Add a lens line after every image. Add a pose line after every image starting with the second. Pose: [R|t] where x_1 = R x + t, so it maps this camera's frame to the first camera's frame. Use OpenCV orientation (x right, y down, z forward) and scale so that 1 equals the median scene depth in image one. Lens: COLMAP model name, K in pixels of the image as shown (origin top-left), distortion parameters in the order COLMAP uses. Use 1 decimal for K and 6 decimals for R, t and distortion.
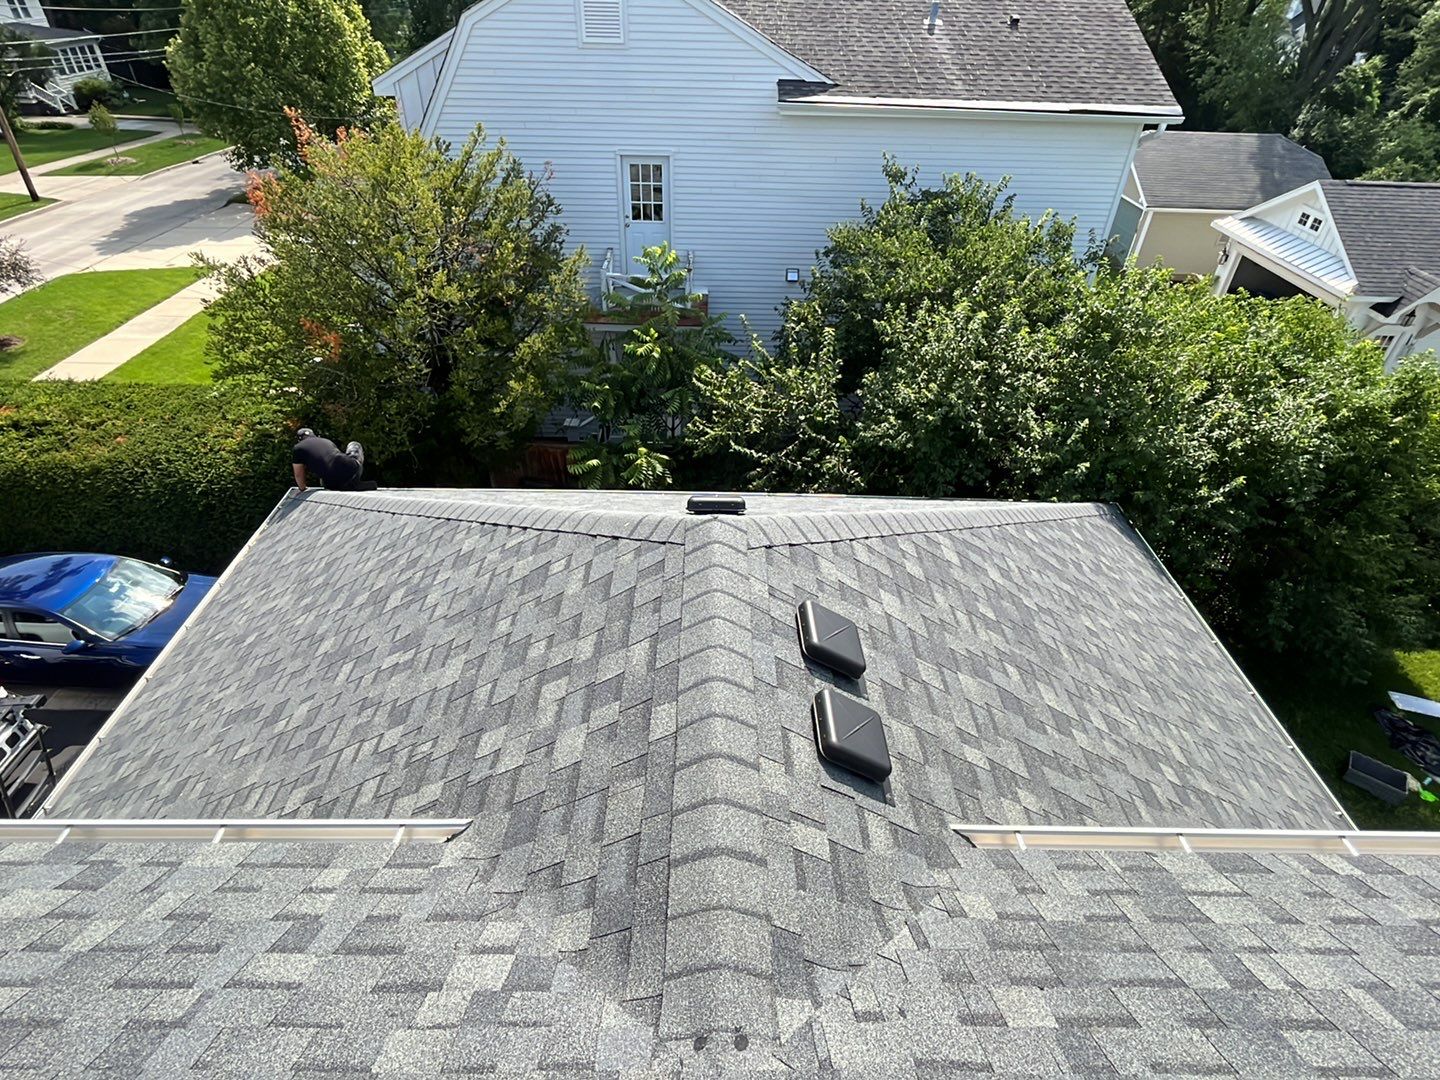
lens RADIAL K [[759.7, 0, 715.8], [0, 759.7, 537.3], [0, 0, 1]] dist [-0.002938, 0.000362]
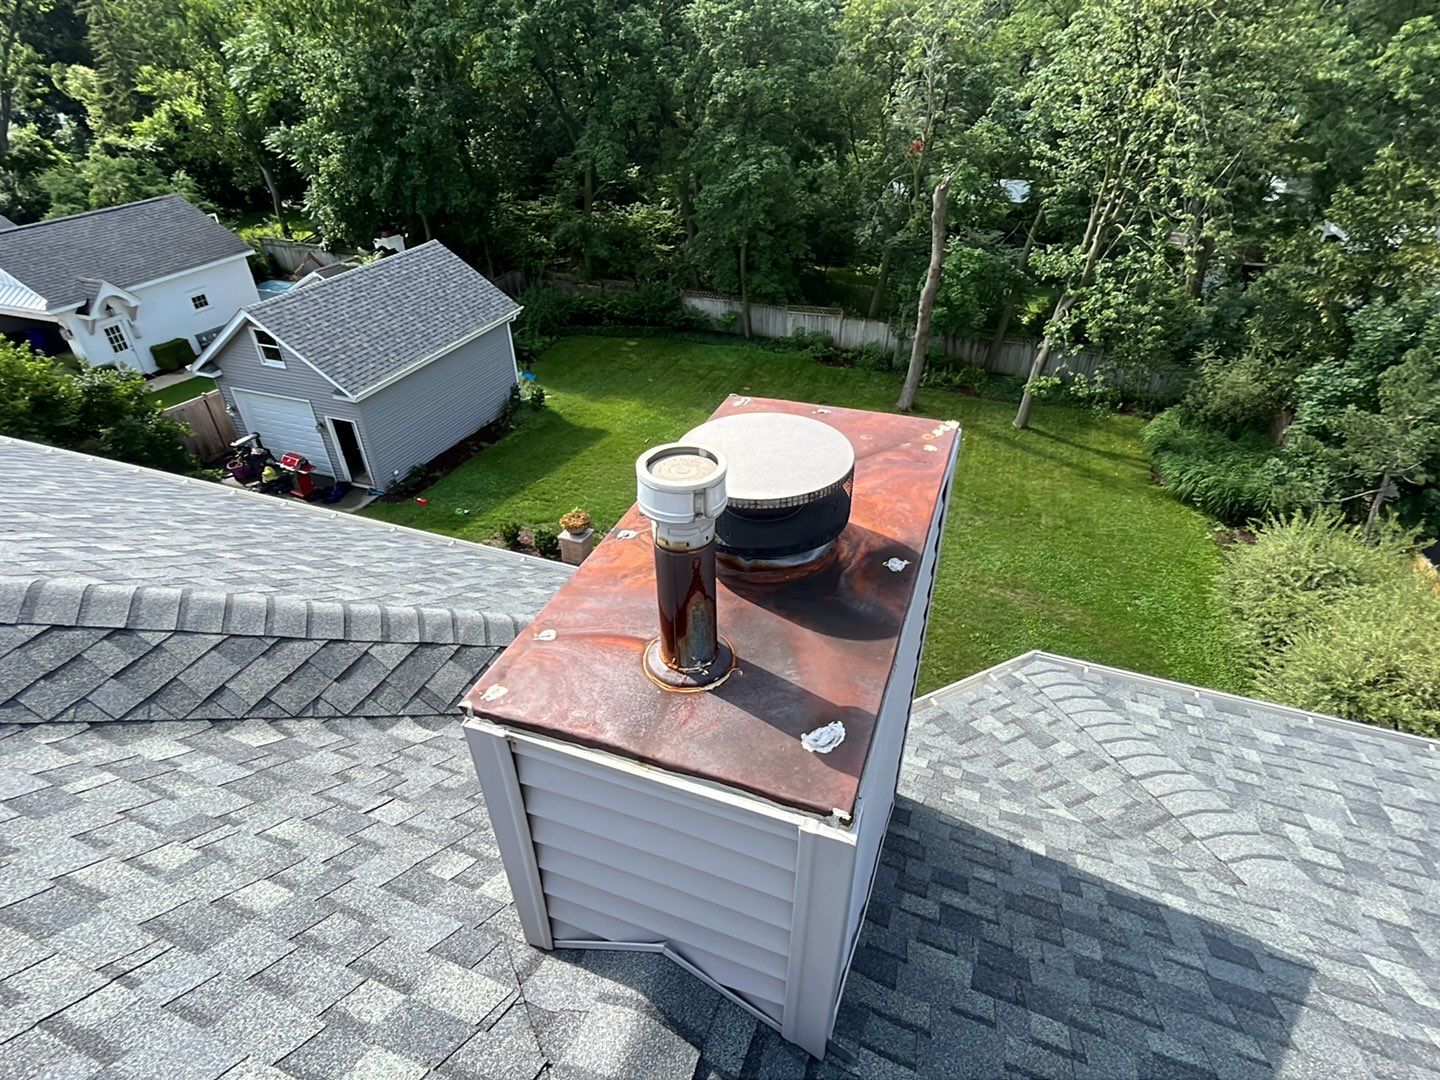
lens RADIAL K [[759.7, 0, 717.3], [0, 759.7, 537.9], [0, 0, 1]] dist [-0.002938, 0.000362]
pose [[0.354716, -0.551729, 0.754832, 0.079251], [0.588350, 0.759164, 0.278413, 0.476261], [-0.726650, 0.345348, 0.593898, -0.775358]]
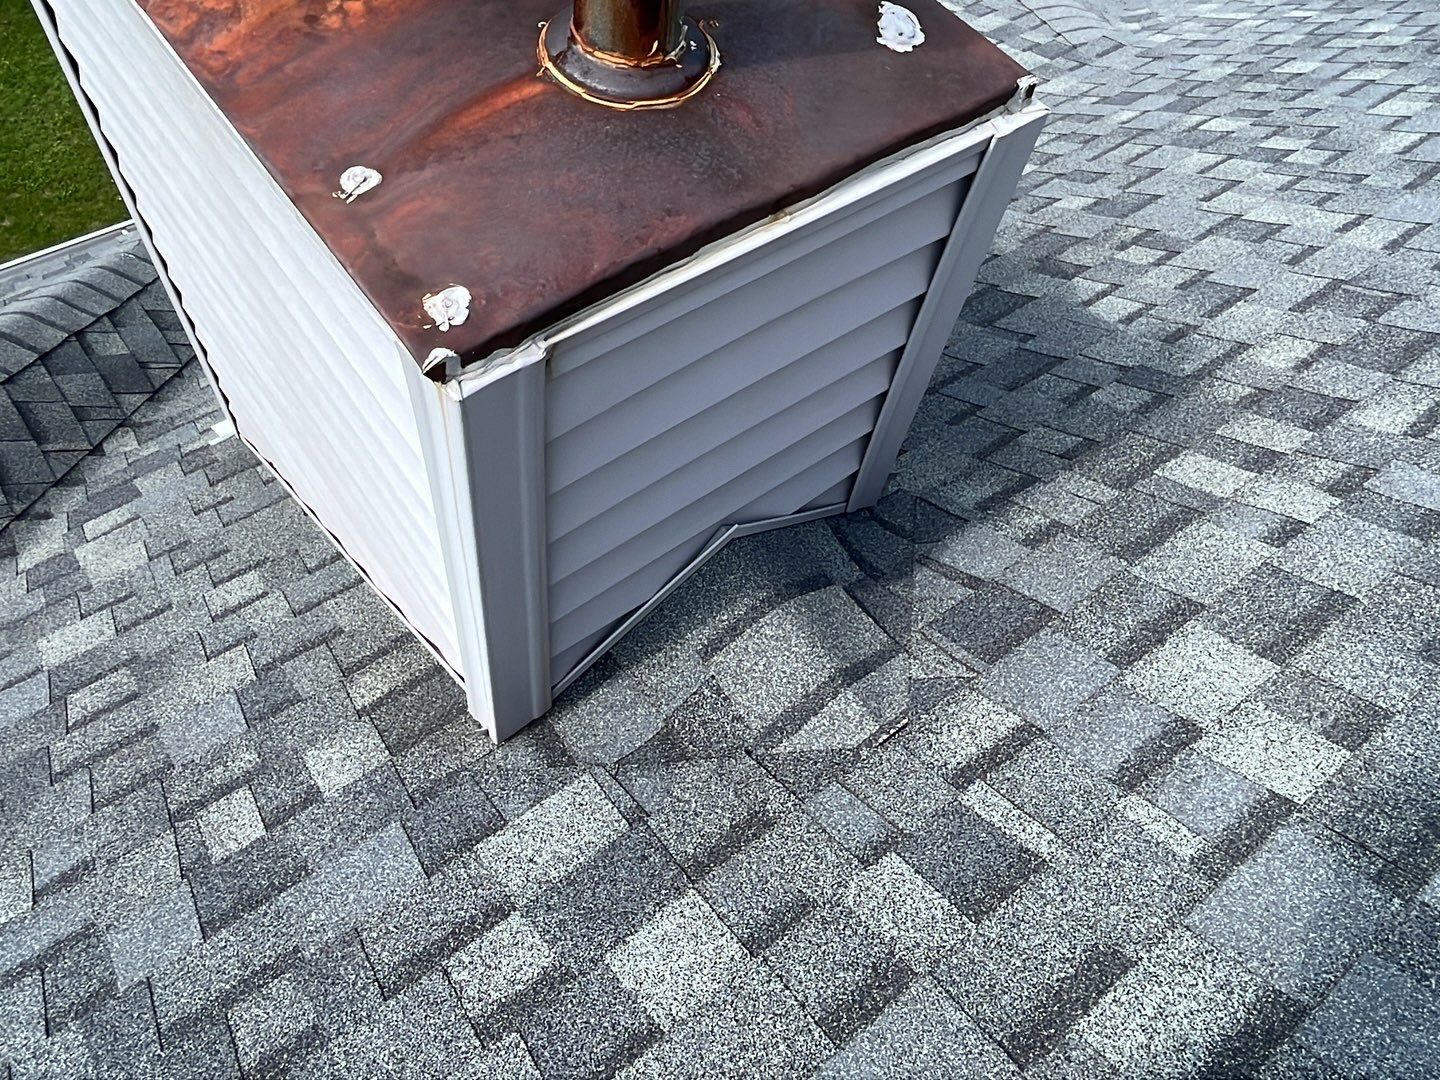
lens RADIAL K [[1059.3, 0, 715.8], [0, 1059.3, 542.3], [0, 0, 1]] dist [-0.001386, -0.003344]
pose [[-0.604638, -0.720661, 0.339205, 0.096927], [0.379450, 0.113817, 0.918185, 0.445242], [-0.700307, 0.683881, 0.204637, -0.677830]]
